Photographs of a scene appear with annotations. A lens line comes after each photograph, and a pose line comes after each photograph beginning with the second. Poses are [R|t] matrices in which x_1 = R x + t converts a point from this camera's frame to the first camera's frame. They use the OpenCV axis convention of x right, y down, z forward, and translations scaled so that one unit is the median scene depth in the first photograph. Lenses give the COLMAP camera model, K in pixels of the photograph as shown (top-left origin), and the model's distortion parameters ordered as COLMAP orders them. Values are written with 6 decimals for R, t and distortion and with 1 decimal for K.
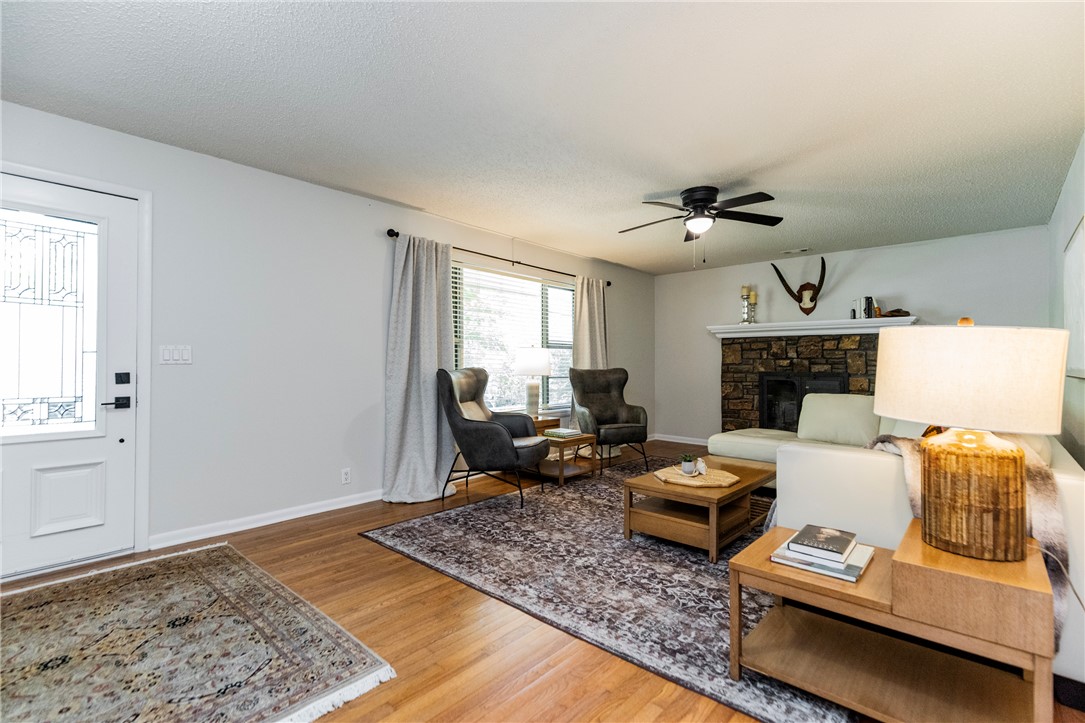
lens RADIAL K [[495.3, 0, 549.2], [0, 495.3, 364.4], [0, 0, 1]] dist [0.011331, -0.001973]
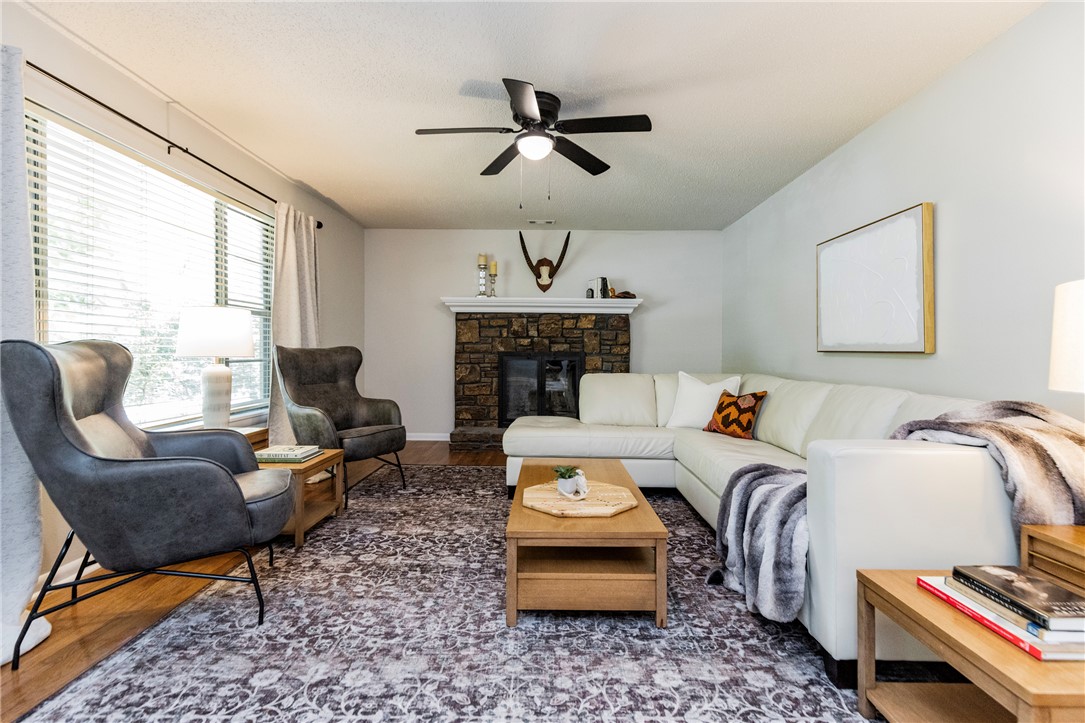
lens RADIAL K [[495.3, 0, 541.1], [0, 495.3, 351.0], [0, 0, 1]] dist [0.011331, -0.001973]
pose [[0.746693, 0.000572, 0.665168, -0.134488], [-0.003739, 0.999987, 0.003337, 0.012228], [-0.665158, -0.004979, 0.746686, 0.337788]]
